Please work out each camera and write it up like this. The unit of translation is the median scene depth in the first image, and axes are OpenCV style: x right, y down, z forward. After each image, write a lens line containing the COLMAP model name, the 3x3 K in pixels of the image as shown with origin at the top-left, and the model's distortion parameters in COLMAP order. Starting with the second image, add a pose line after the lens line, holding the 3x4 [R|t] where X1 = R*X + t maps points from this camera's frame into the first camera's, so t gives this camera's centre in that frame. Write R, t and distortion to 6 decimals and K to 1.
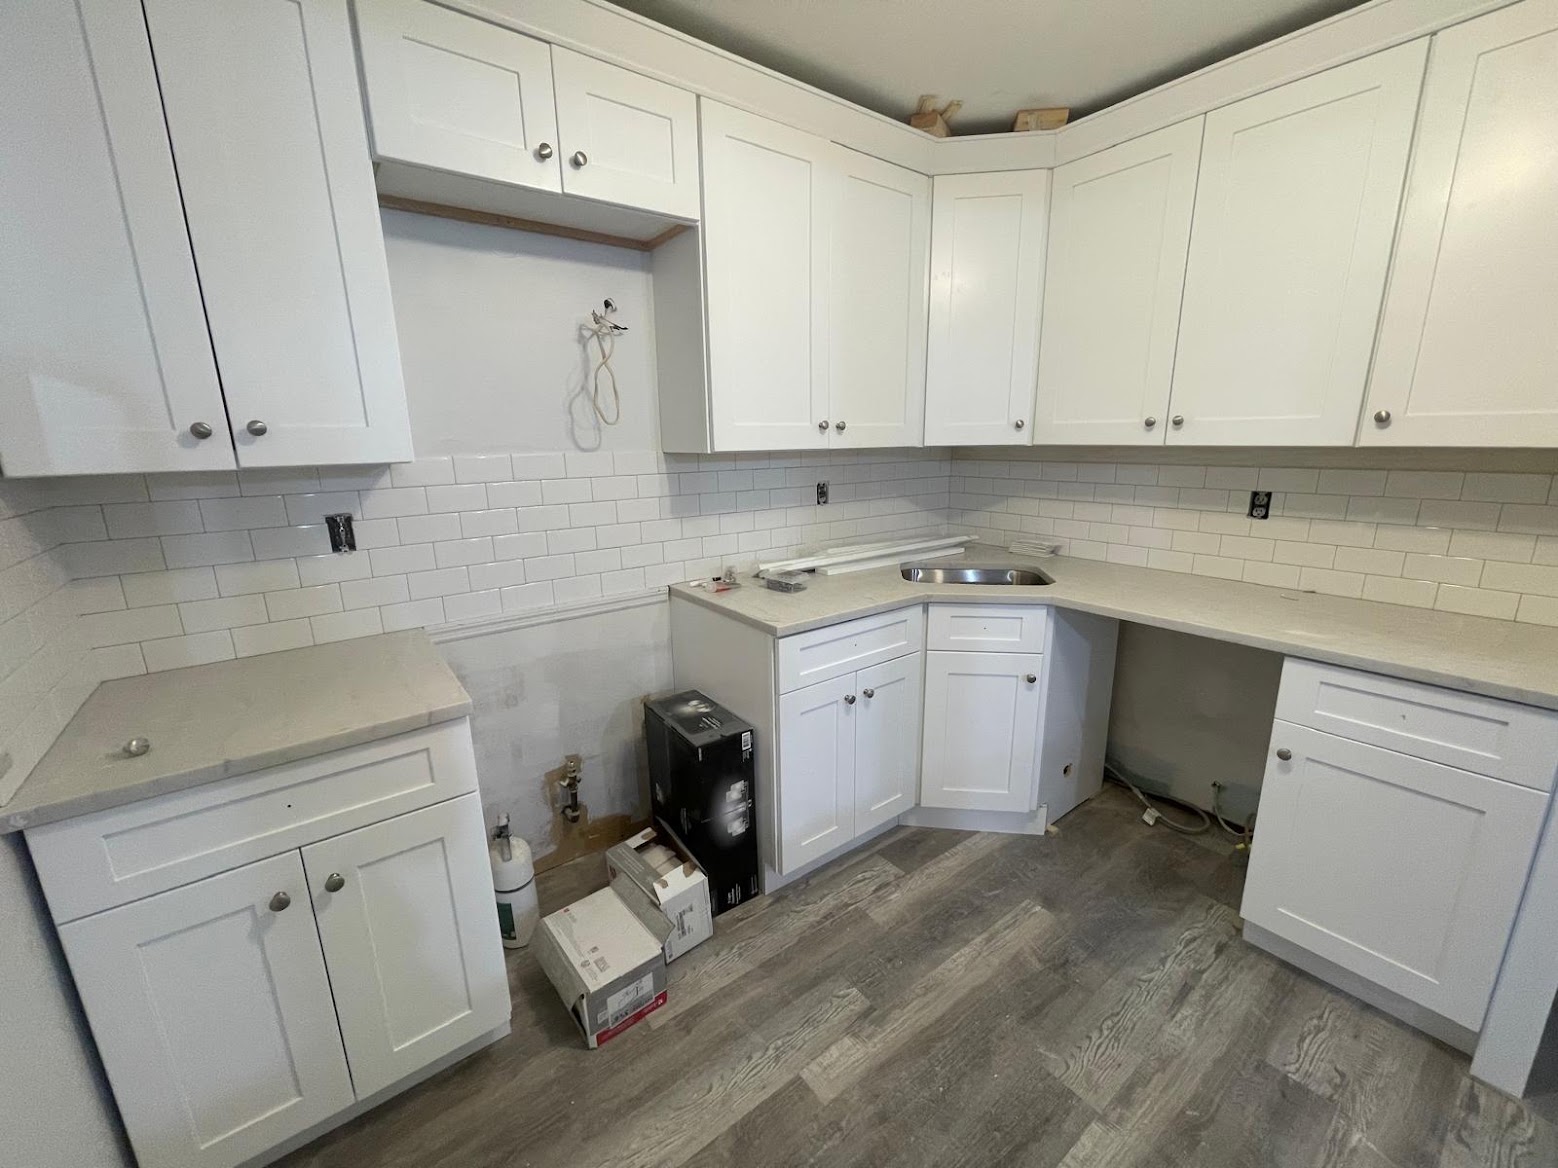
lens RADIAL K [[630.7, 0, 777.8], [0, 630.7, 591.2], [0, 0, 1]] dist [0.003372, 0.000306]
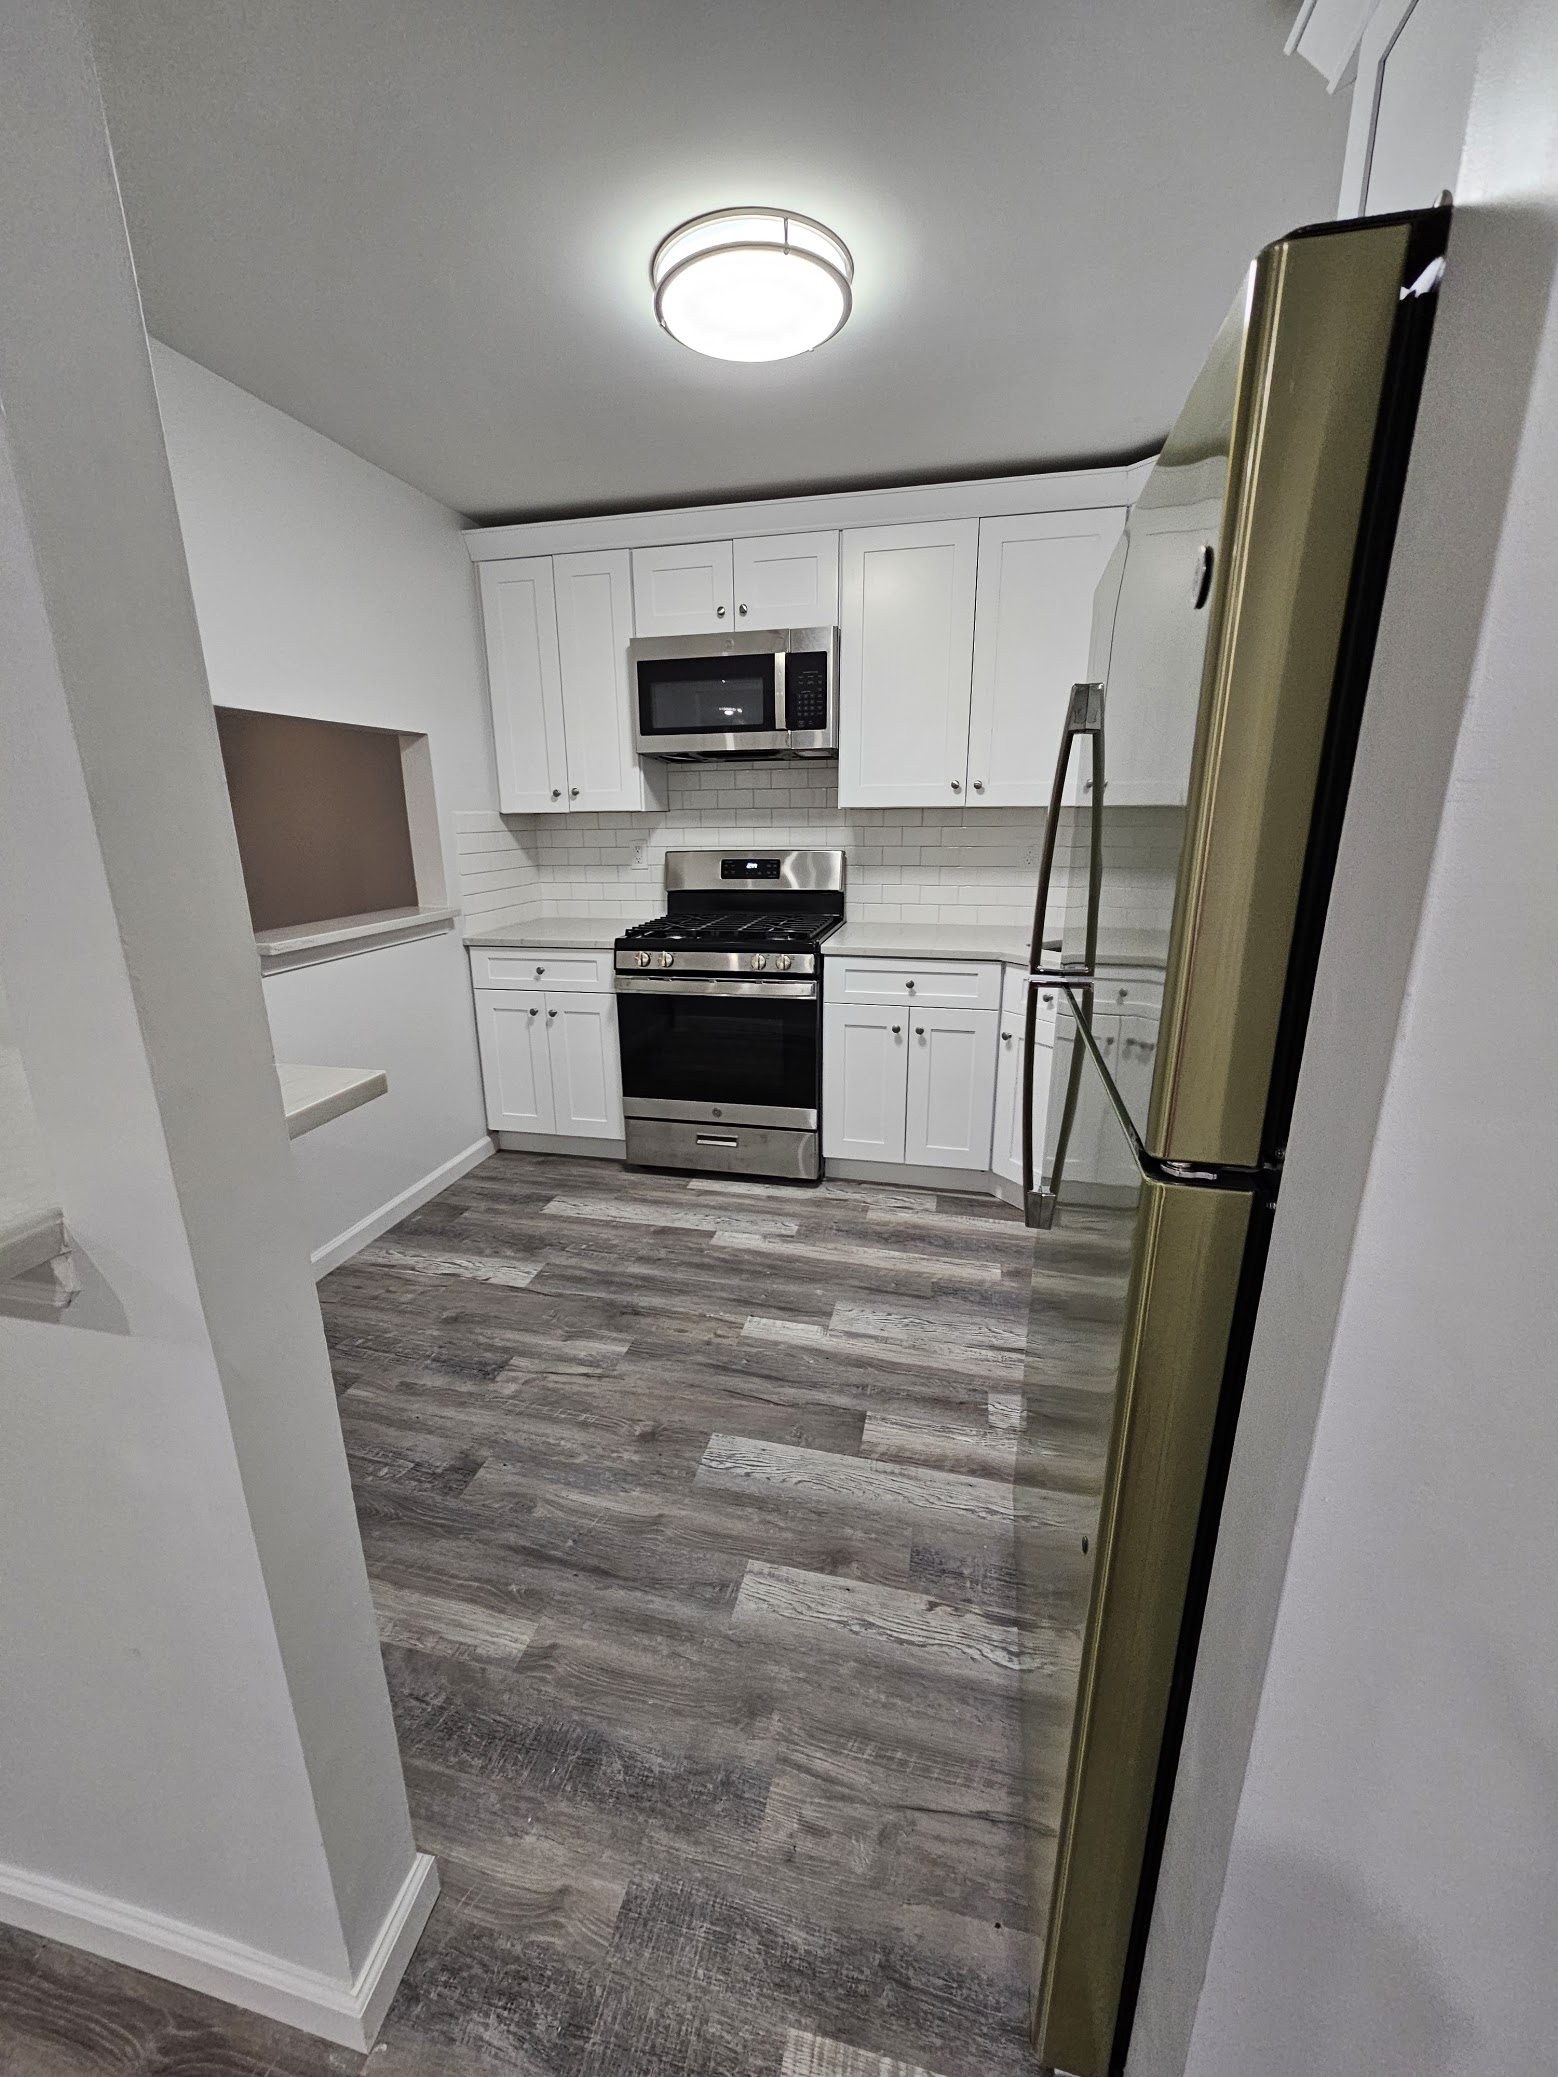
lens RADIAL K [[840.8, 0, 769.5], [0, 840.8, 1039.9], [0, 0, 1]] dist [0.003372, 0.000306]
pose [[0.642831, 0.217535, -0.734470, 1.445215], [-0.181930, 0.974751, 0.129470, 0.046607], [0.744090, 0.050395, 0.666176, -0.243999]]
